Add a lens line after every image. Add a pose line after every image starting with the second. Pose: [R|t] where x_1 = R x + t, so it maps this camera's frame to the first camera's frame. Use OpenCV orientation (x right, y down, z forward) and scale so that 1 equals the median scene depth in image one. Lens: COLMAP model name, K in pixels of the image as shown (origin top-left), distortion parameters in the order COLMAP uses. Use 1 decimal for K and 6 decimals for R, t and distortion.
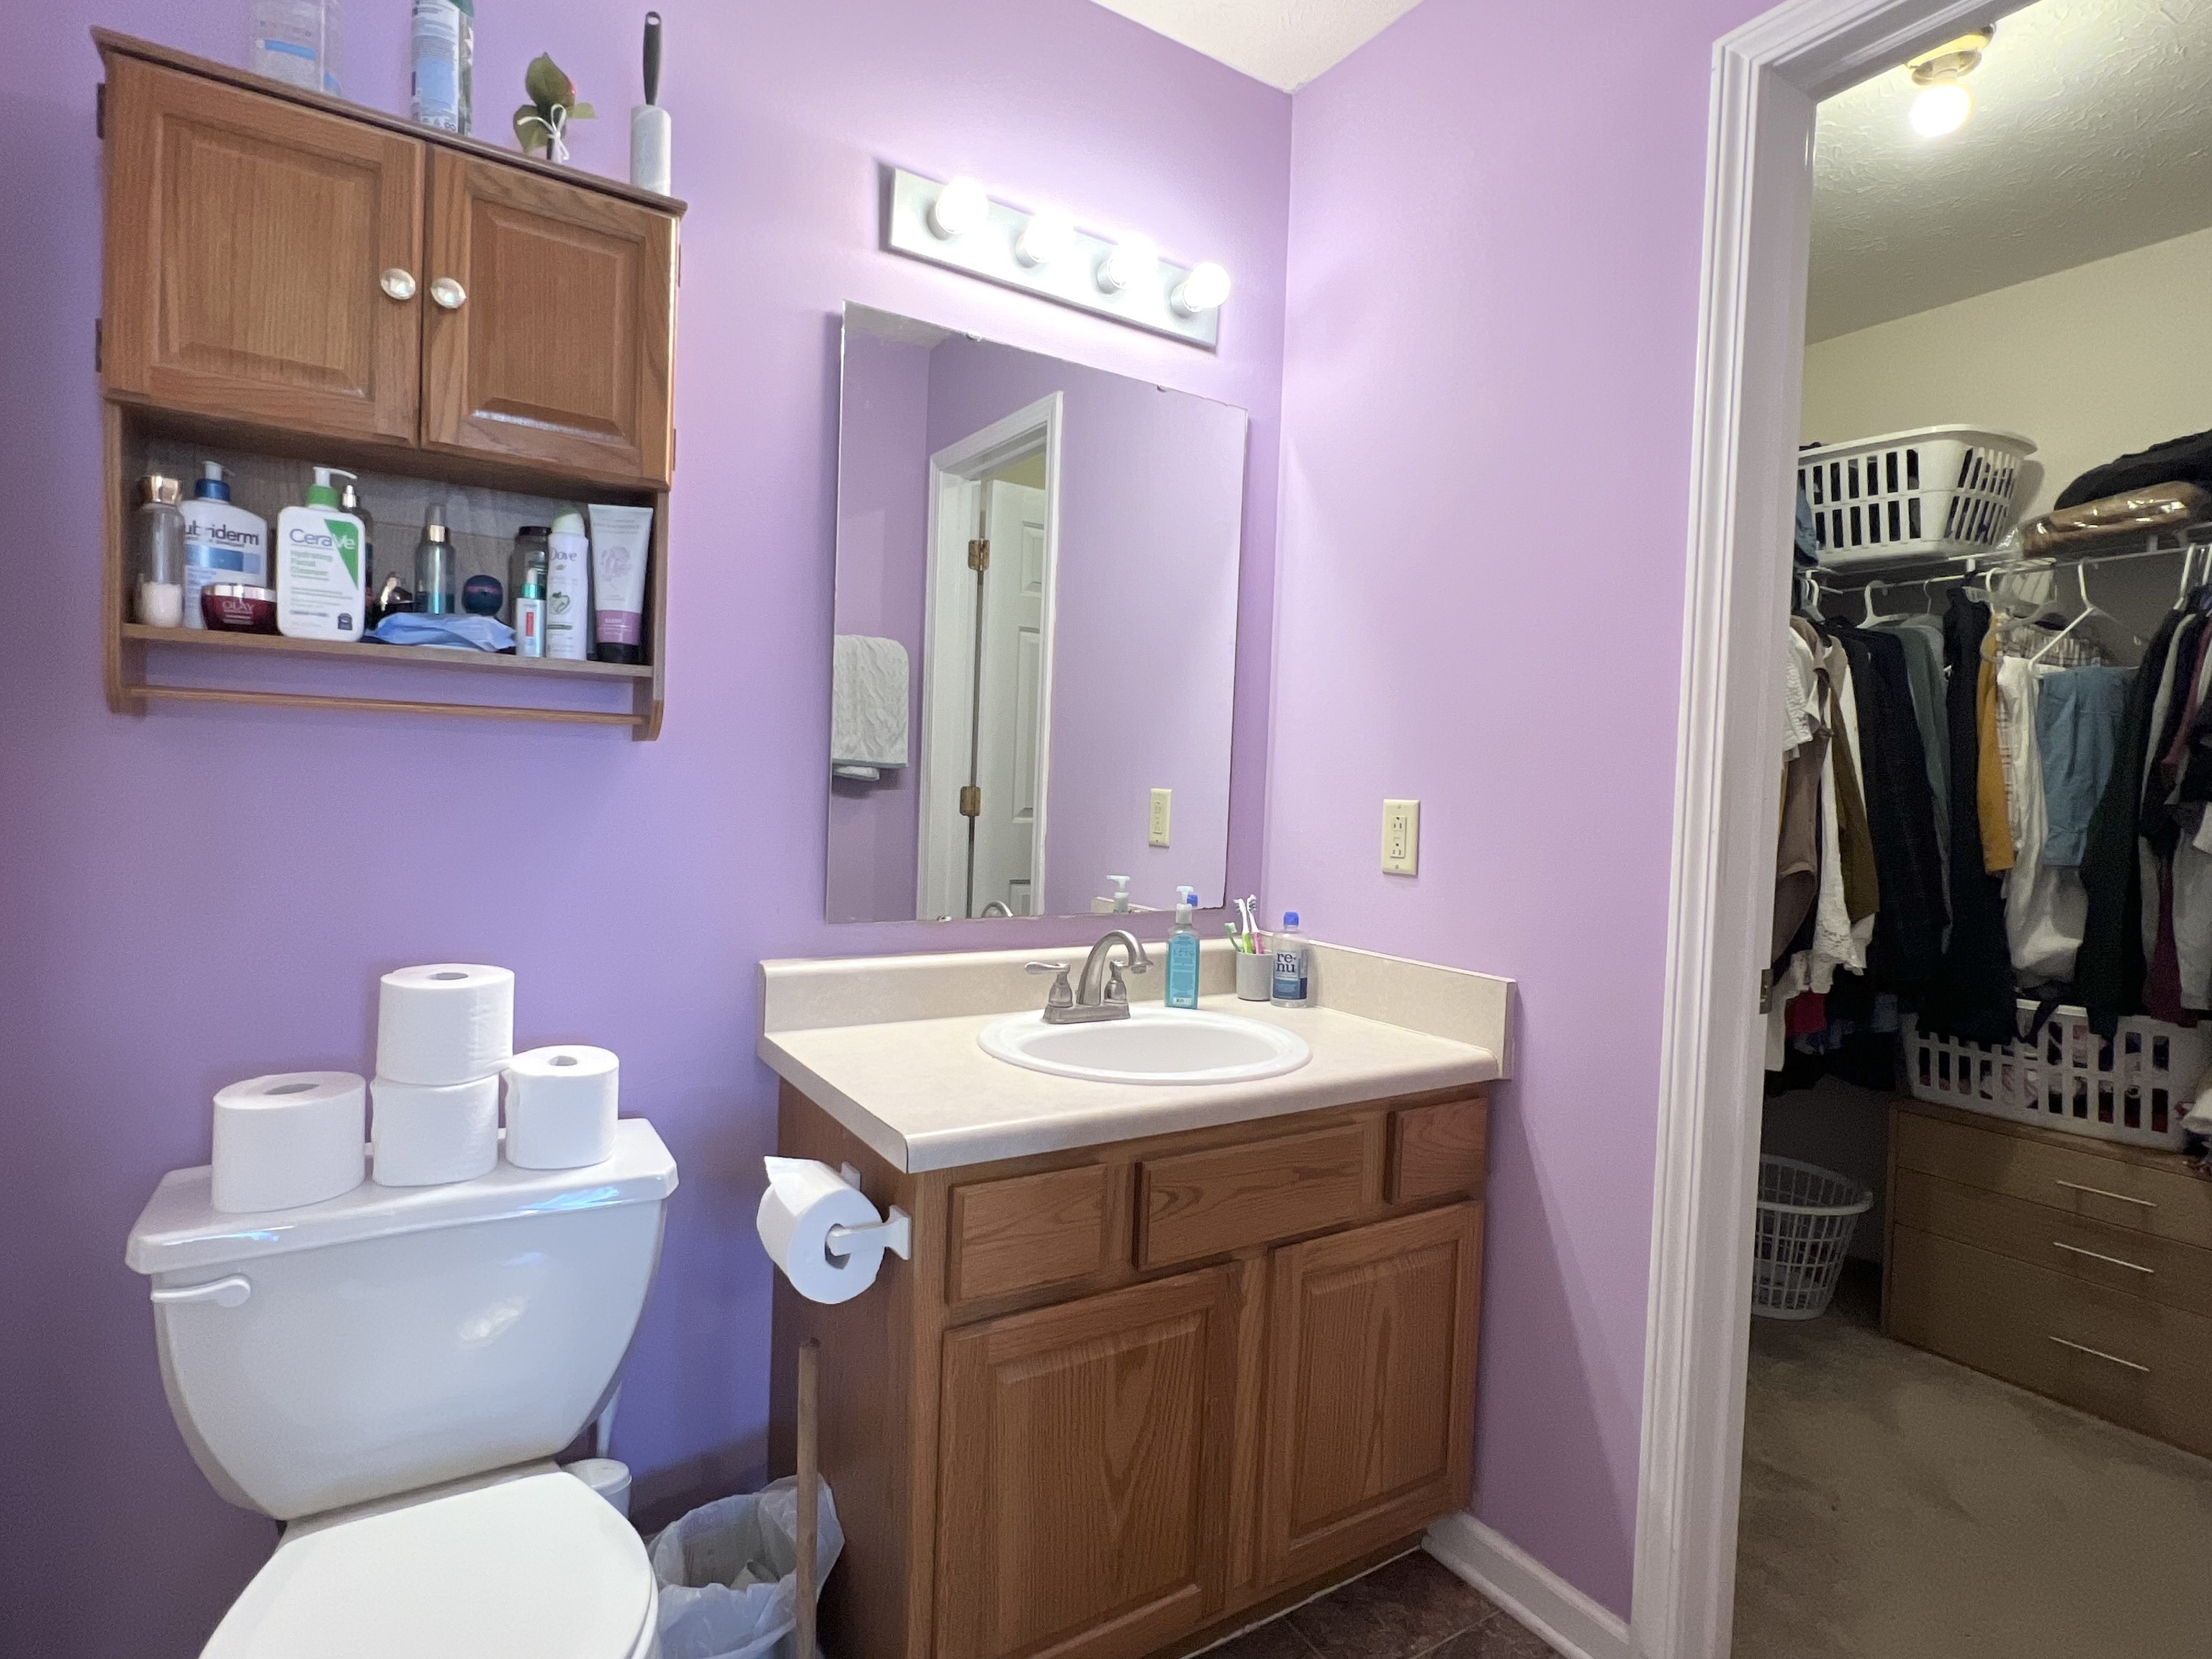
lens RADIAL K [[1138.0, 0, 1106.0], [0, 1138.0, 829.5], [0, 0, 1]] dist [0.000239, -0.000024]
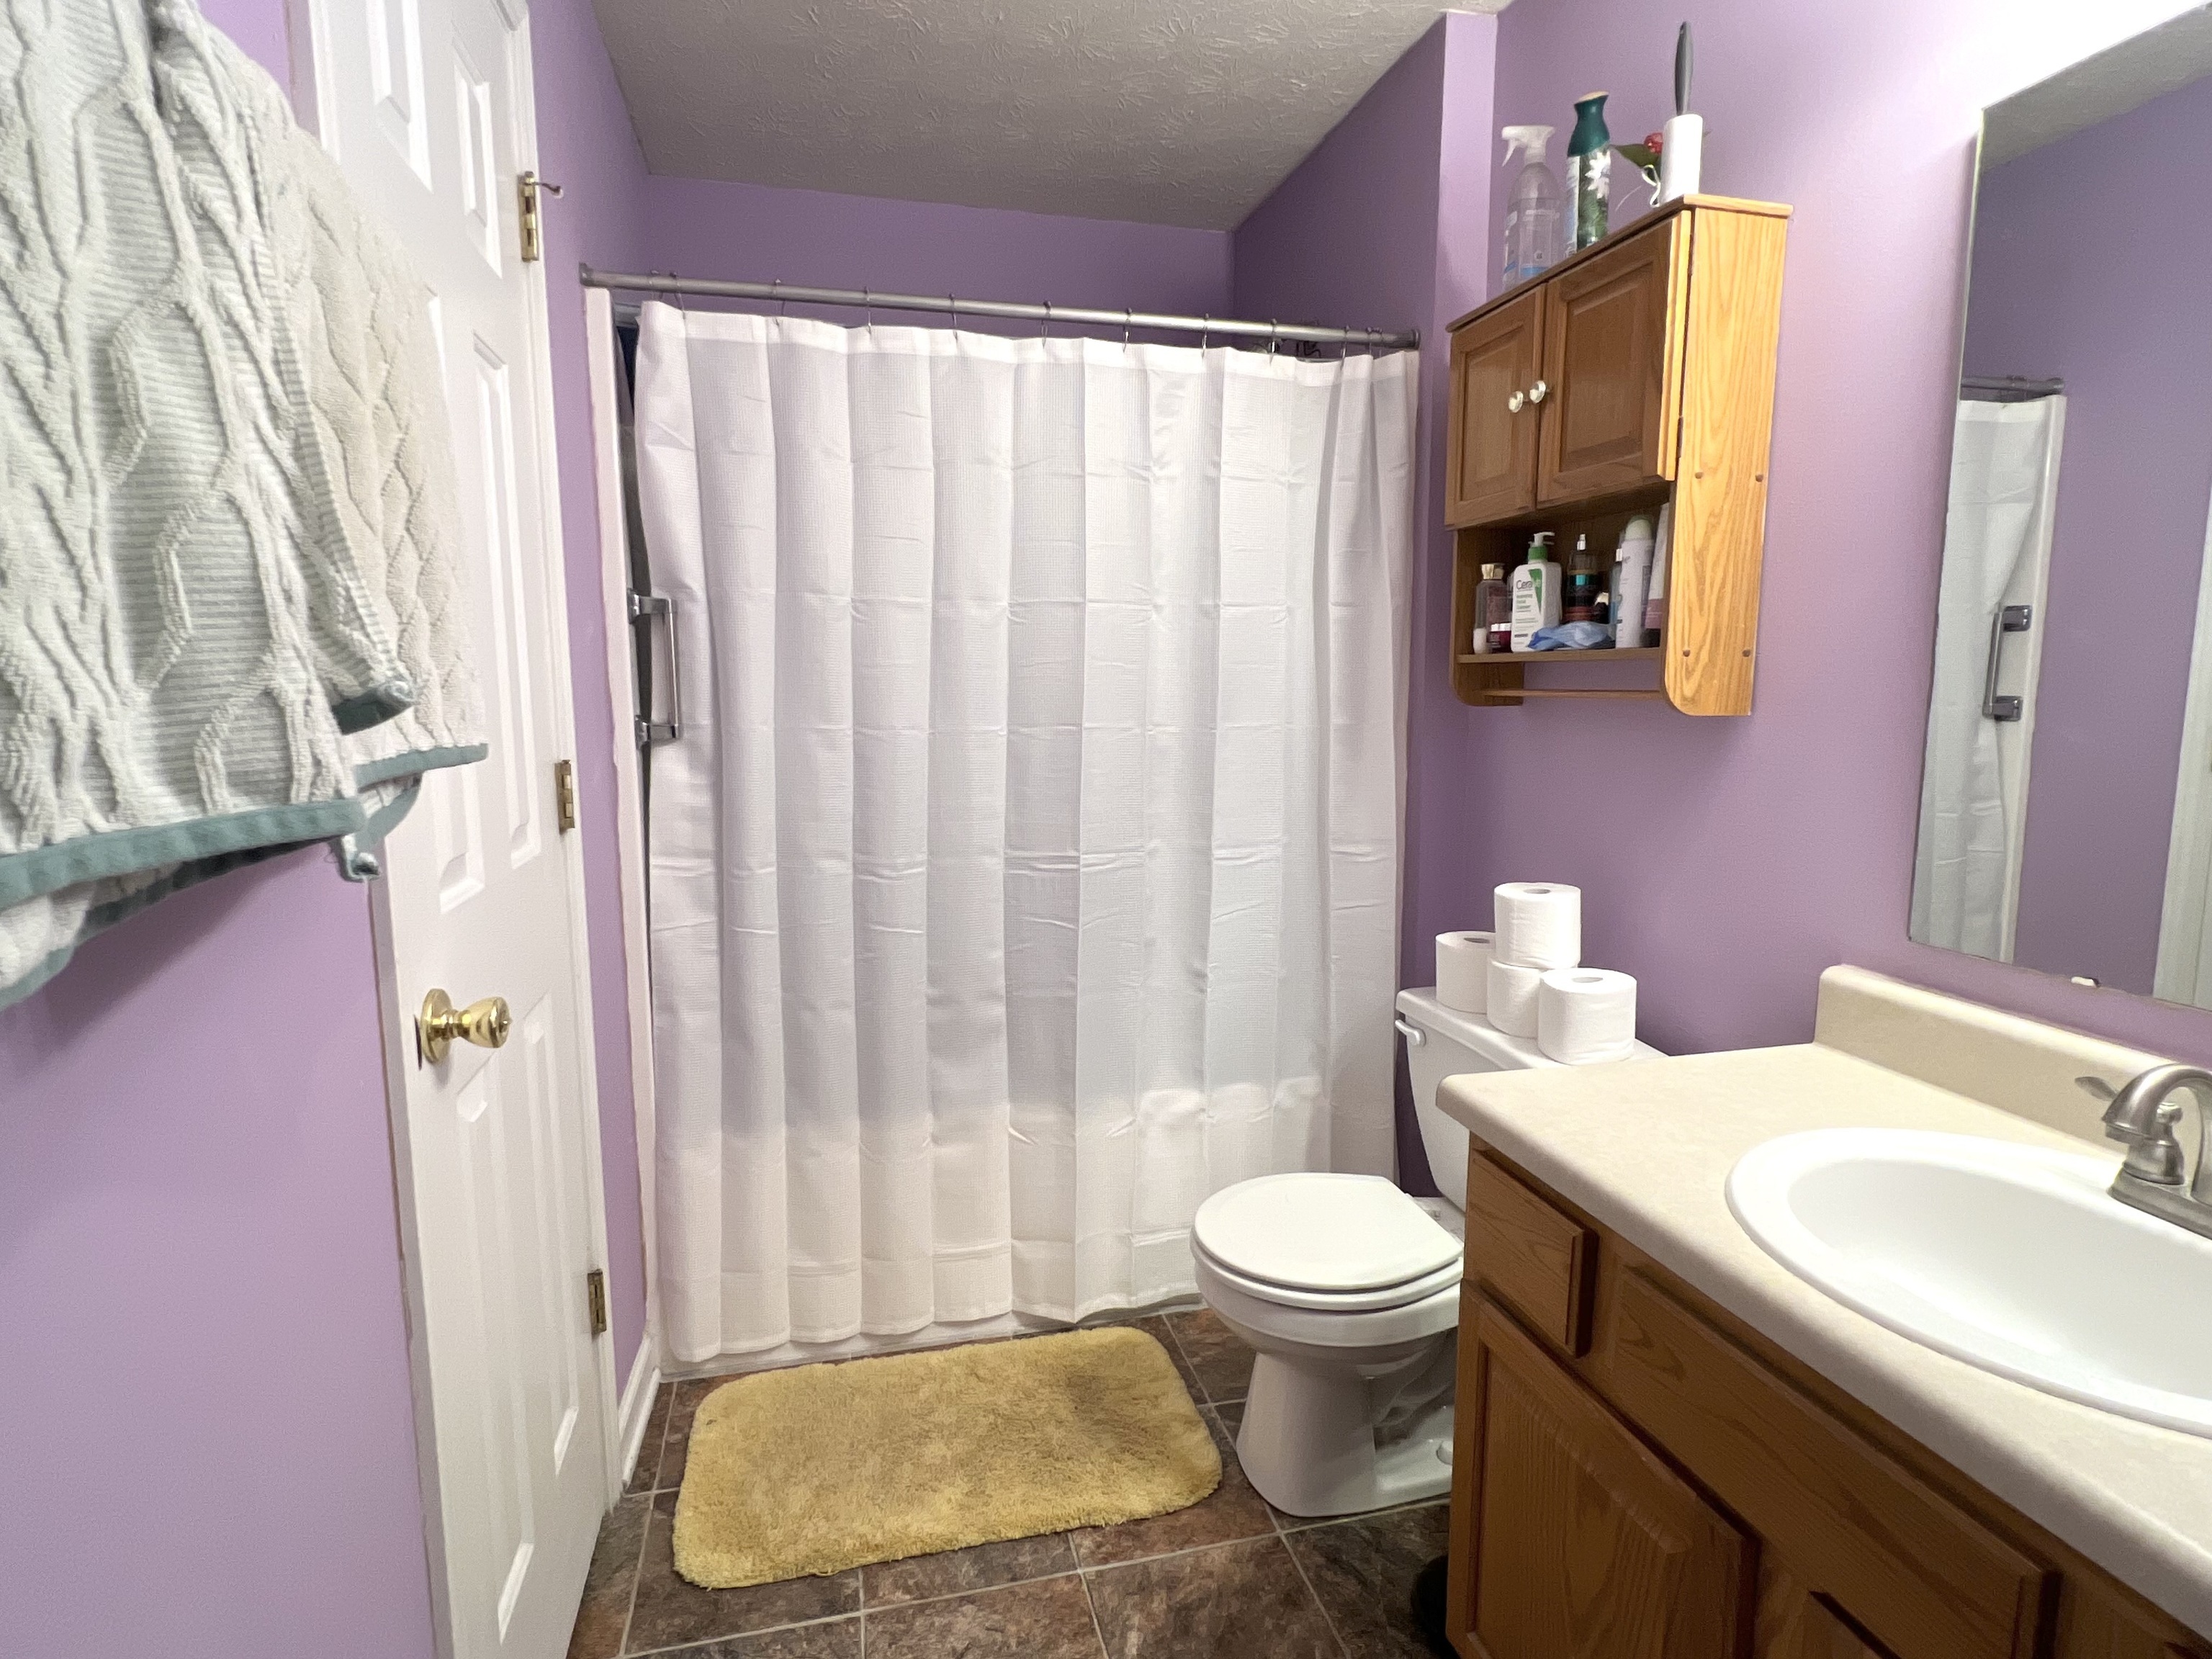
lens RADIAL K [[1138.0, 0, 1106.0], [0, 1138.0, 829.5], [0, 0, 1]] dist [0.000239, -0.000024]
pose [[-0.309238, 0.092330, -0.946492, 0.905550], [-0.043712, 0.992844, 0.111133, -0.077529], [0.949980, 0.075739, -0.302989, 0.943779]]
